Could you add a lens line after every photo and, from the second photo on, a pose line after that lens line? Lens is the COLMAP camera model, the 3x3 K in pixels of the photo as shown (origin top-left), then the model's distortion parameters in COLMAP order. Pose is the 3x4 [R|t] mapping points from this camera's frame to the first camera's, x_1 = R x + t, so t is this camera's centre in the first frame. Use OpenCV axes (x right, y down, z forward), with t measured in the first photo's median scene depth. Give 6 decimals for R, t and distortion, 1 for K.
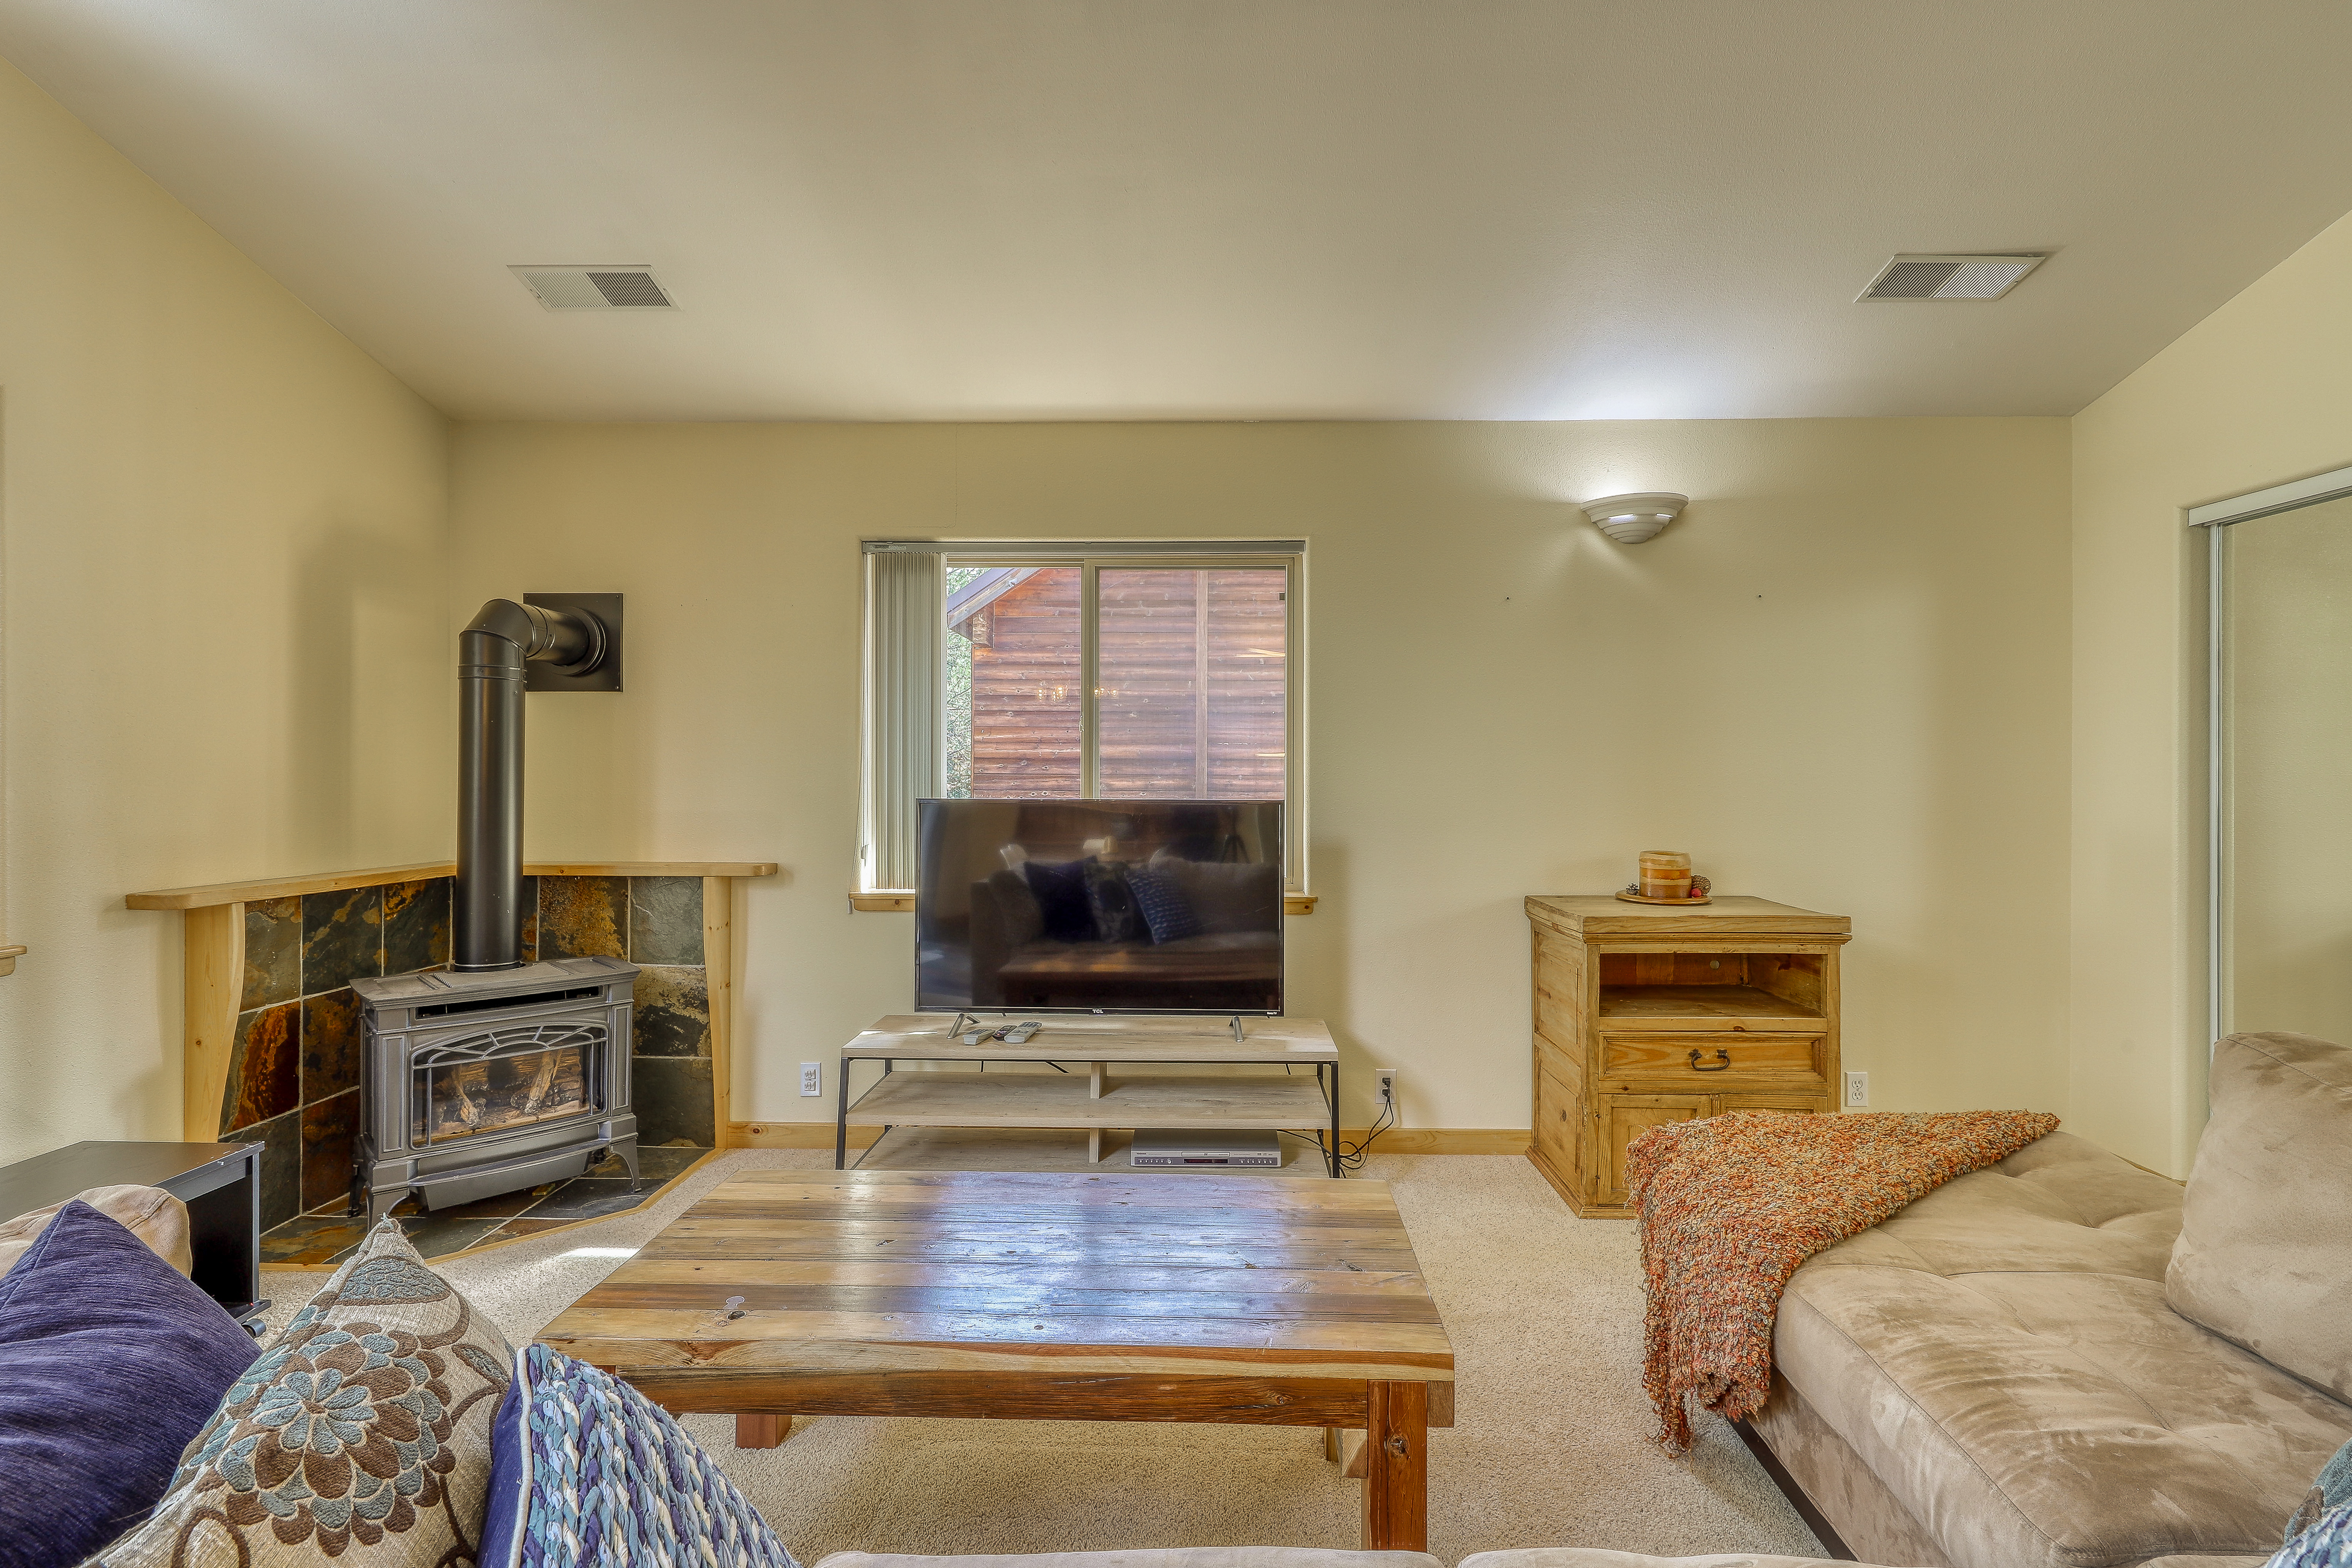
lens RADIAL K [[1139.2, 0, 1180.9], [0, 1139.2, 776.7], [0, 0, 1]] dist [0.019698, -0.000457]
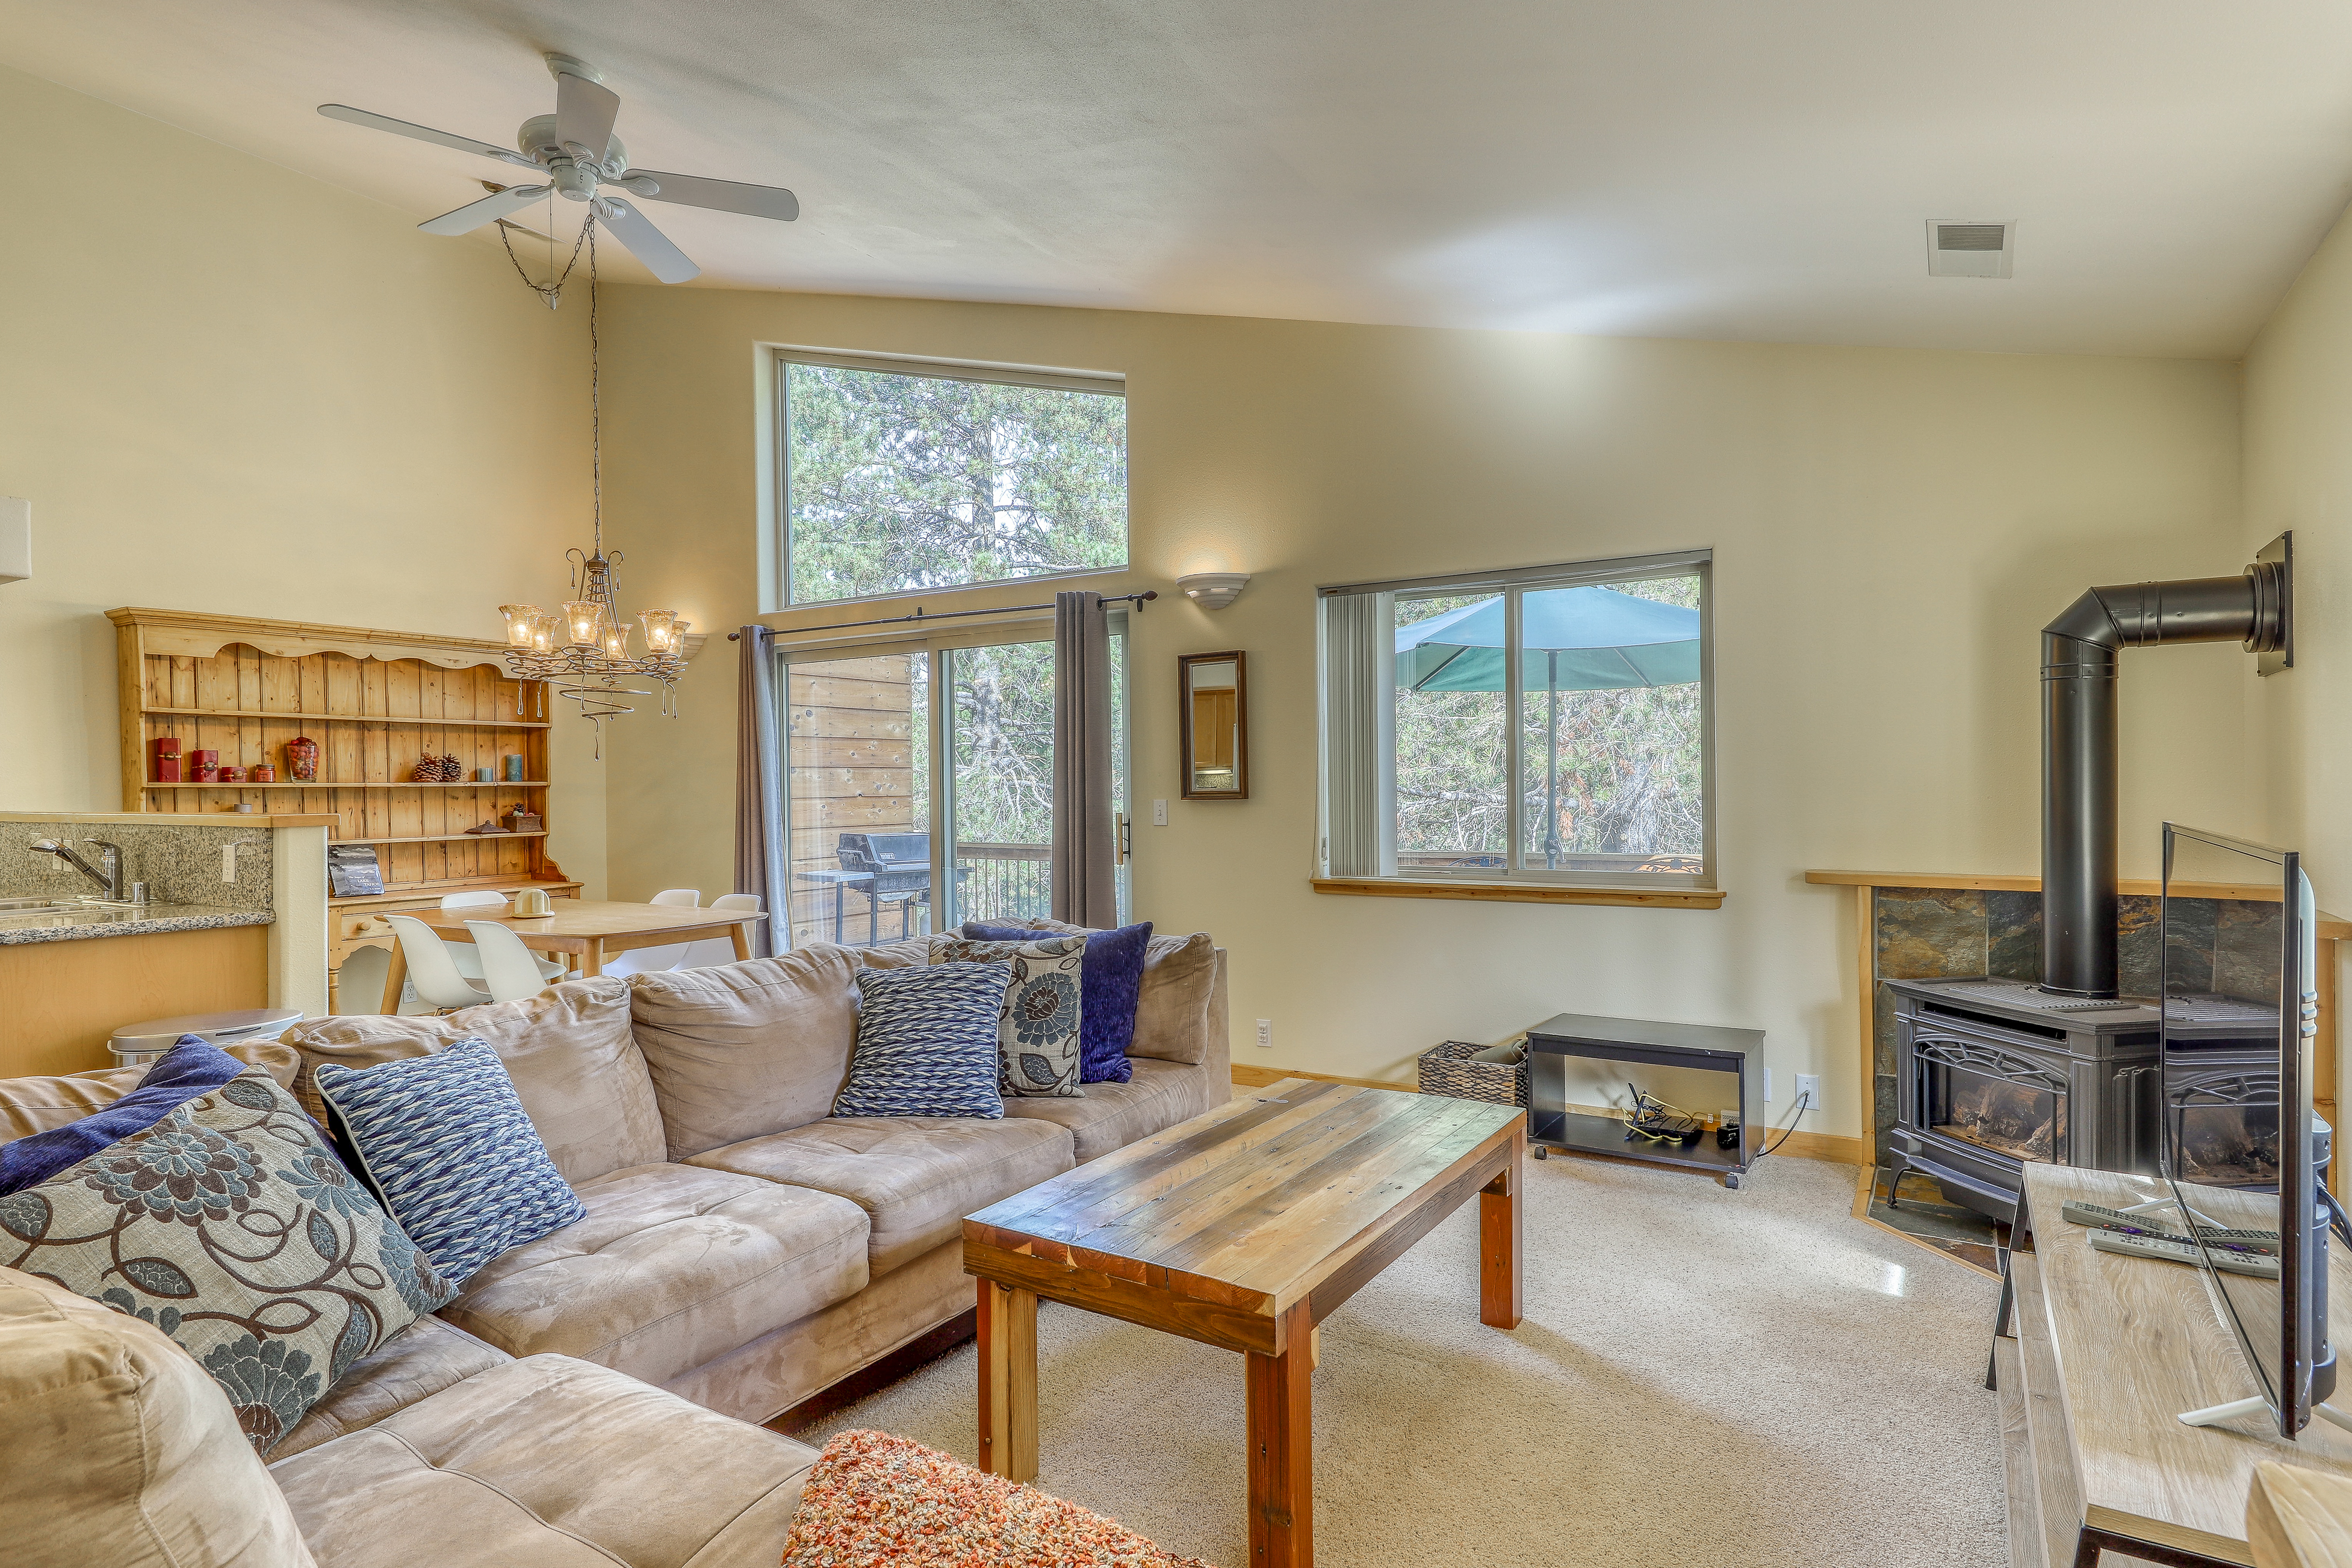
lens RADIAL K [[1261.3, 0, 1180.7], [0, 1261.3, 786.0], [0, 0, 1]] dist [0.002772, 0.000266]
pose [[-0.499656, 0.008341, -0.866184, 0.578664], [0.012656, 0.999917, 0.002328, -0.009099], [0.866131, -0.009799, -0.499720, 0.817144]]
